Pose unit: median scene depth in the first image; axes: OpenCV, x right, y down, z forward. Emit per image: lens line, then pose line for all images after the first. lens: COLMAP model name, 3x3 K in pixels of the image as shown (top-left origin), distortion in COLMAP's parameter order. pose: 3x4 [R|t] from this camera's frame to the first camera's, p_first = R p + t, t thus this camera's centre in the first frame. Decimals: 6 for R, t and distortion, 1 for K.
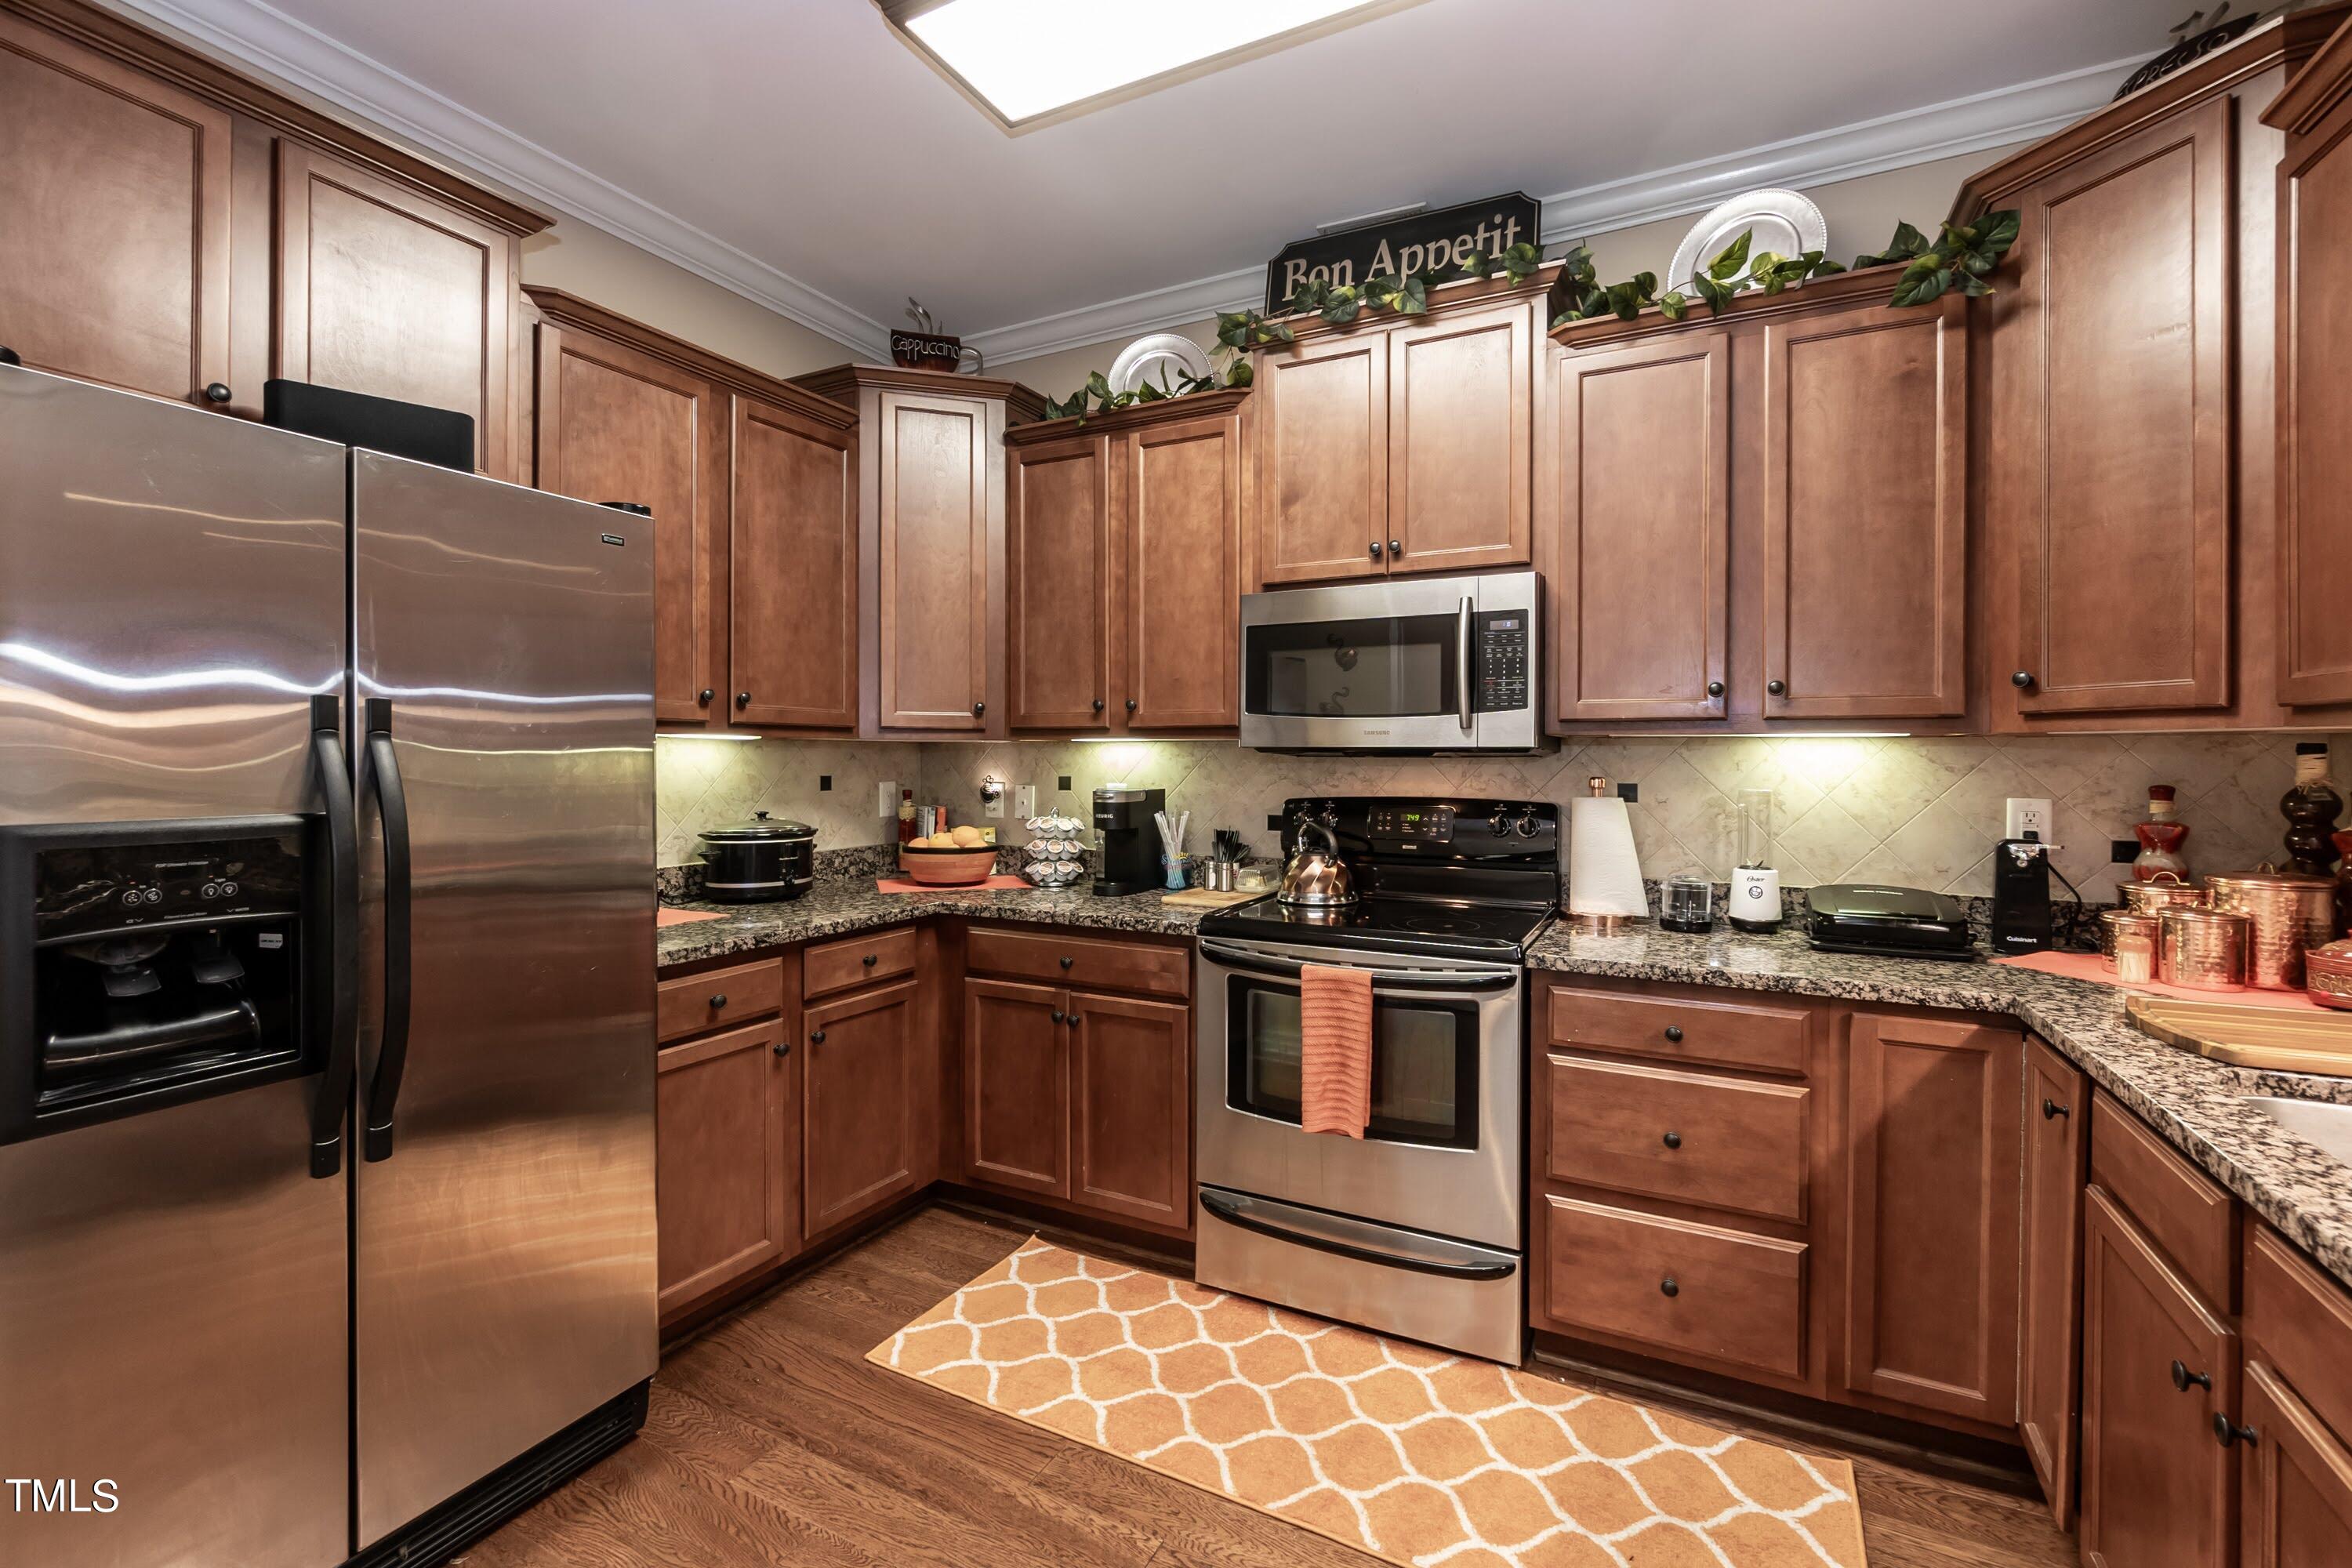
lens RADIAL K [[1029.7, 0, 1174.9], [0, 1029.7, 774.3], [0, 0, 1]] dist [-0.000354, -0.000422]
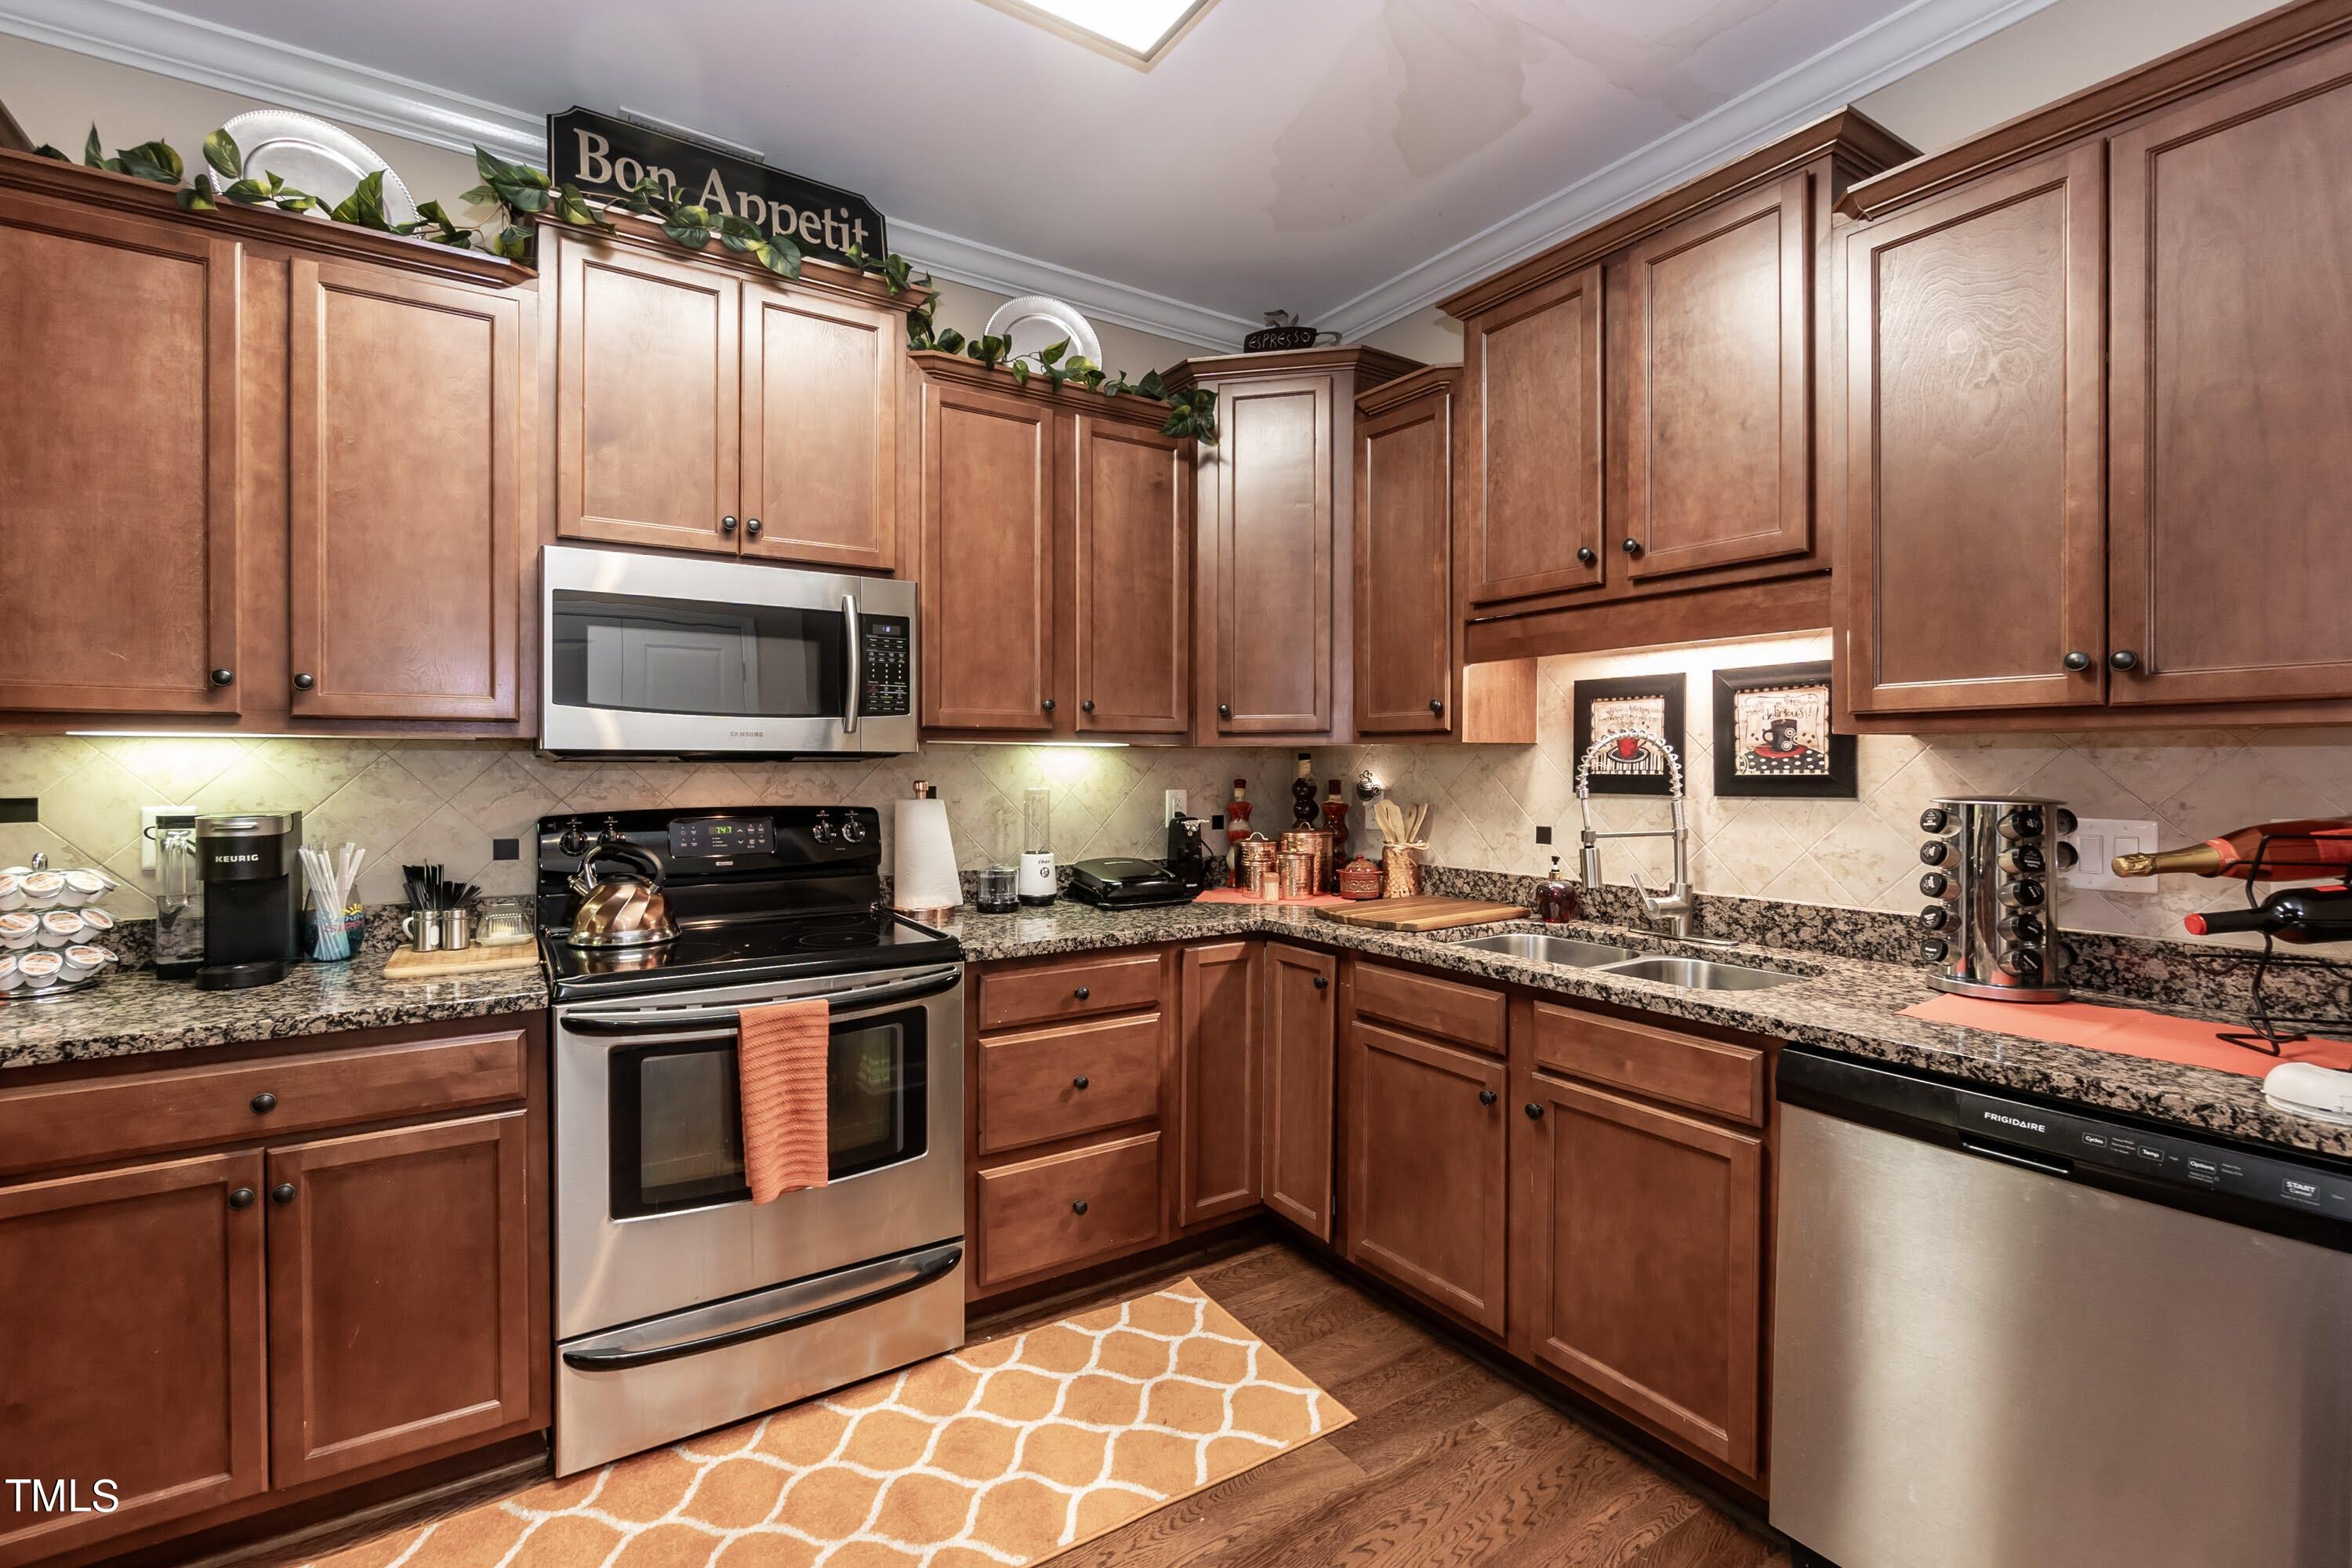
lens RADIAL K [[1018.2, 0, 1150.3], [0, 1018.2, 779.2], [0, 0, 1]] dist [-0.000135, -0.000971]
pose [[0.498220, -0.015559, 0.866911, -0.420246], [0.016397, 0.999829, 0.008522, -0.004129], [-0.866896, 0.009969, 0.498390, 0.290052]]
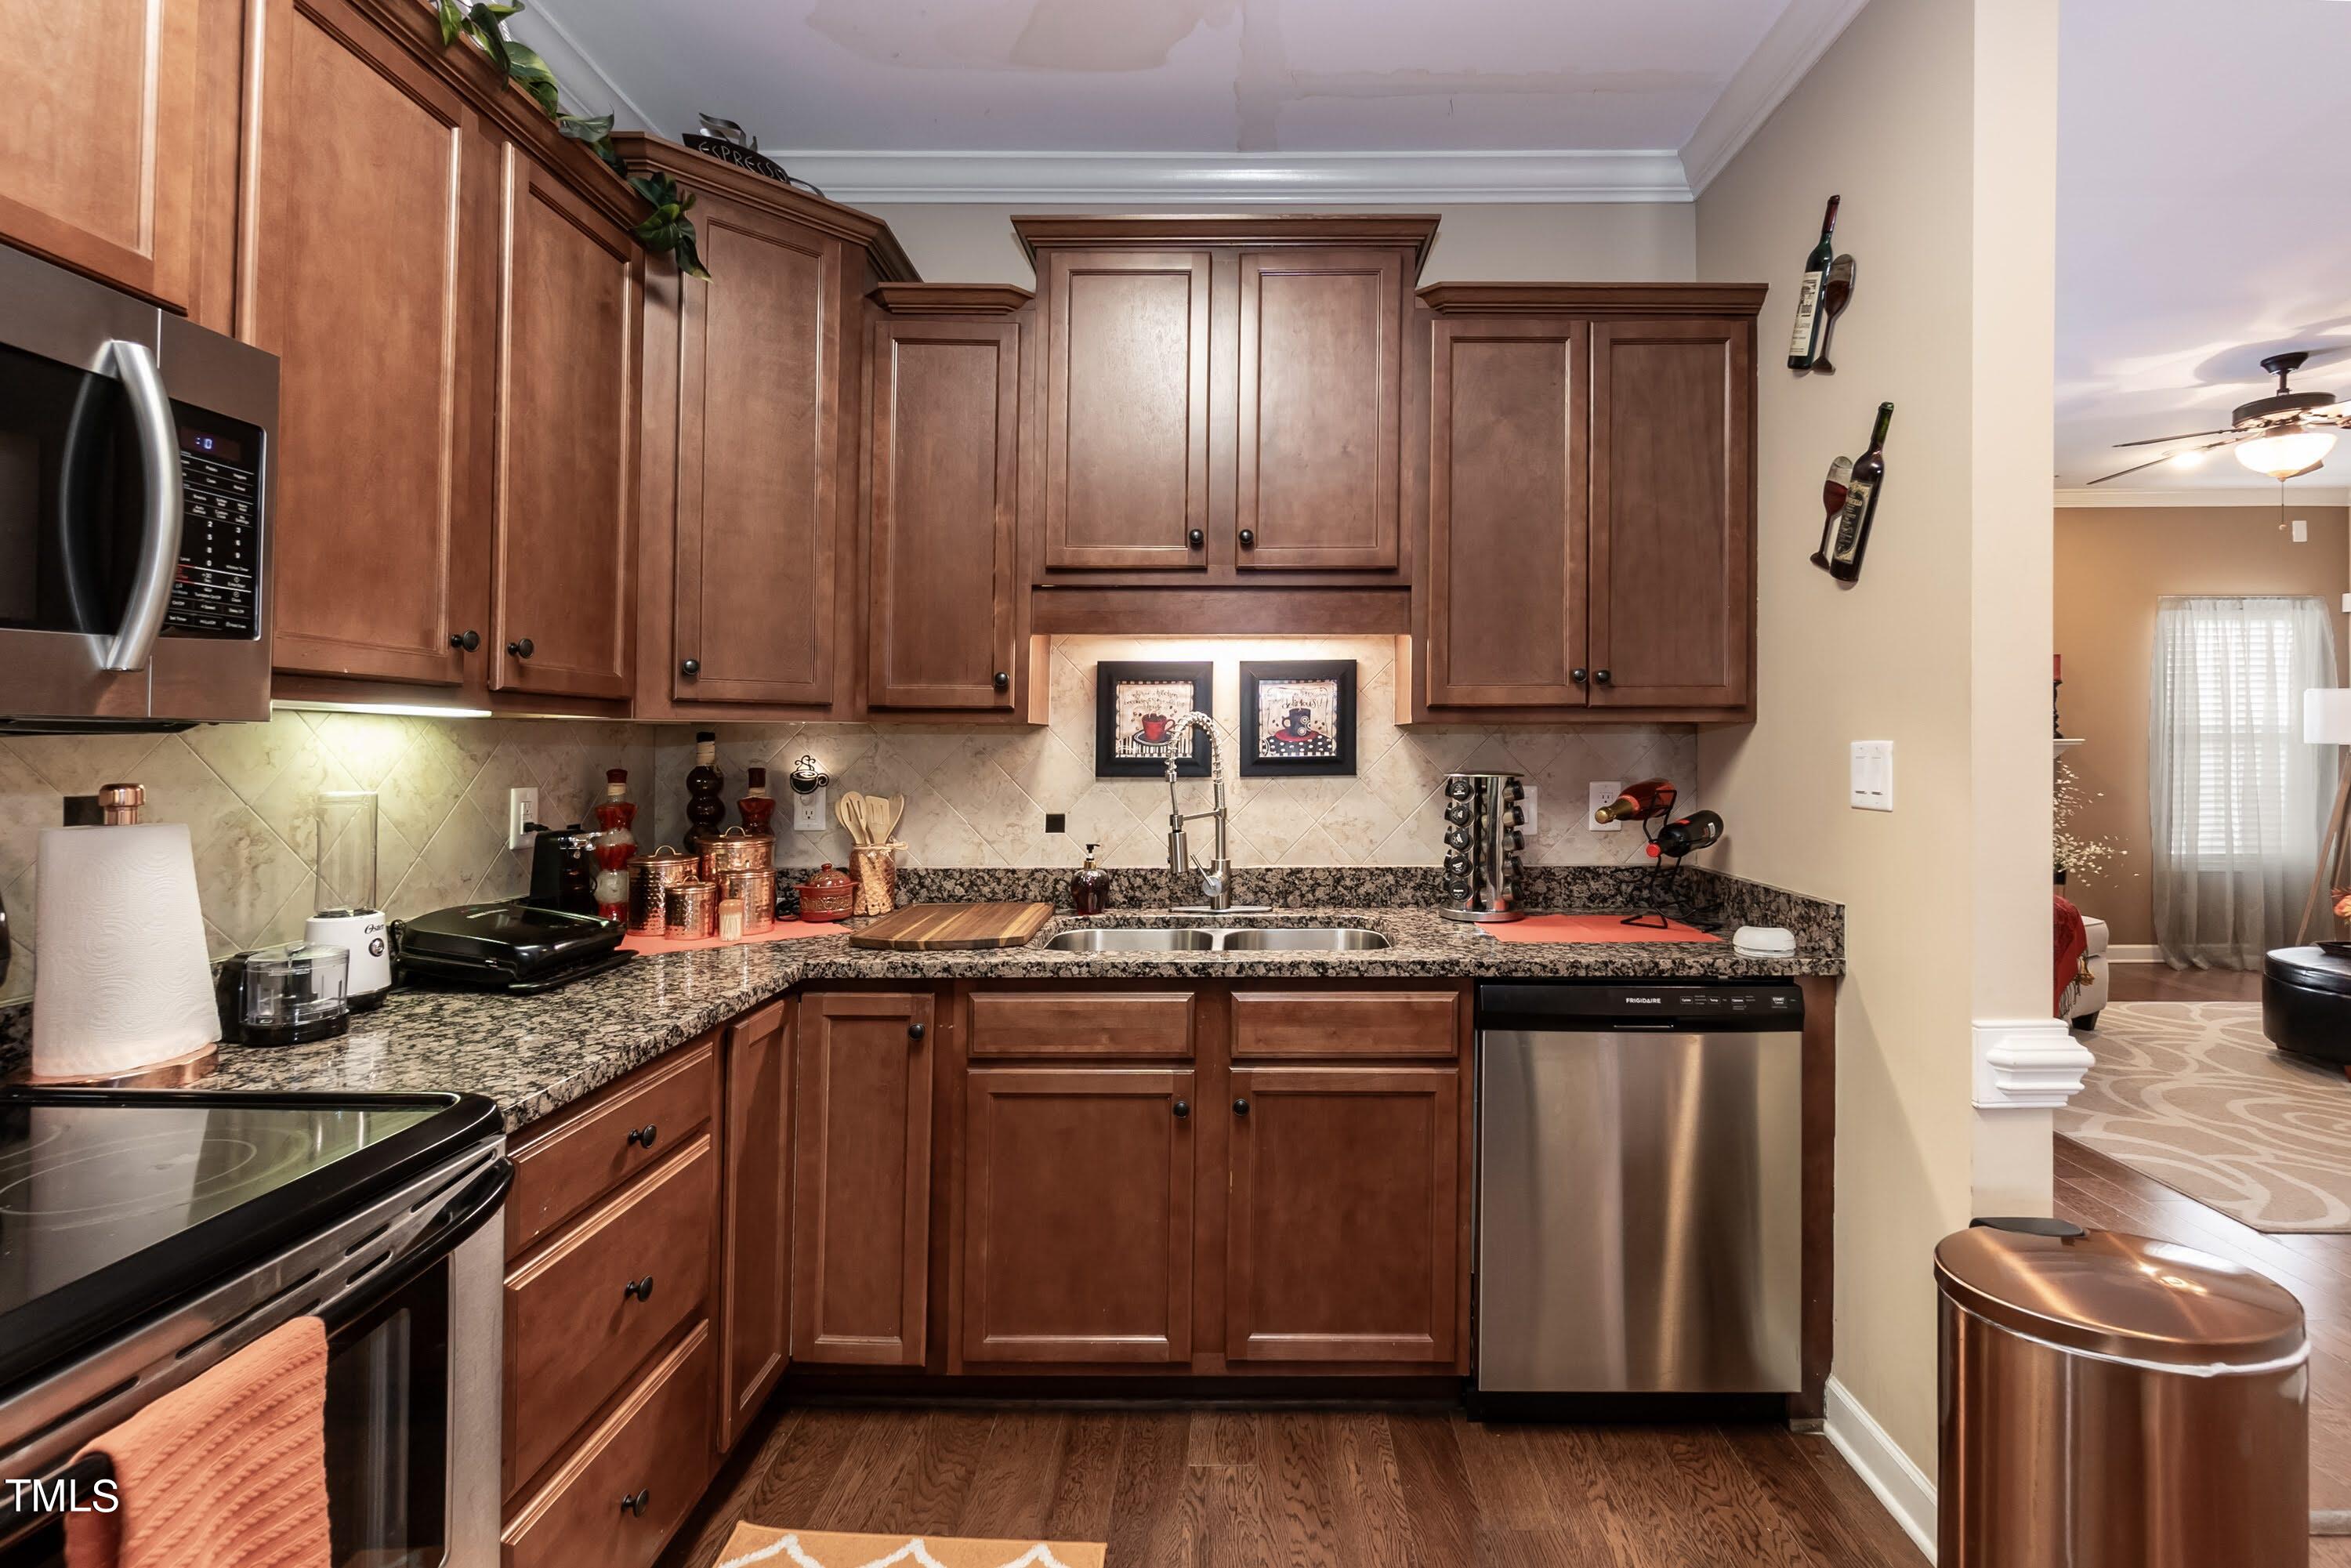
lens RADIAL K [[1081.1, 0, 1195.3], [0, 1081.1, 745.6], [0, 0, 1]] dist [-0.003099, -0.001505]
pose [[-0.453072, -0.001245, 0.891473, -0.290776], [0.014368, 0.999859, 0.008698, -0.013360], [-0.891358, 0.016750, -0.452990, 0.847802]]
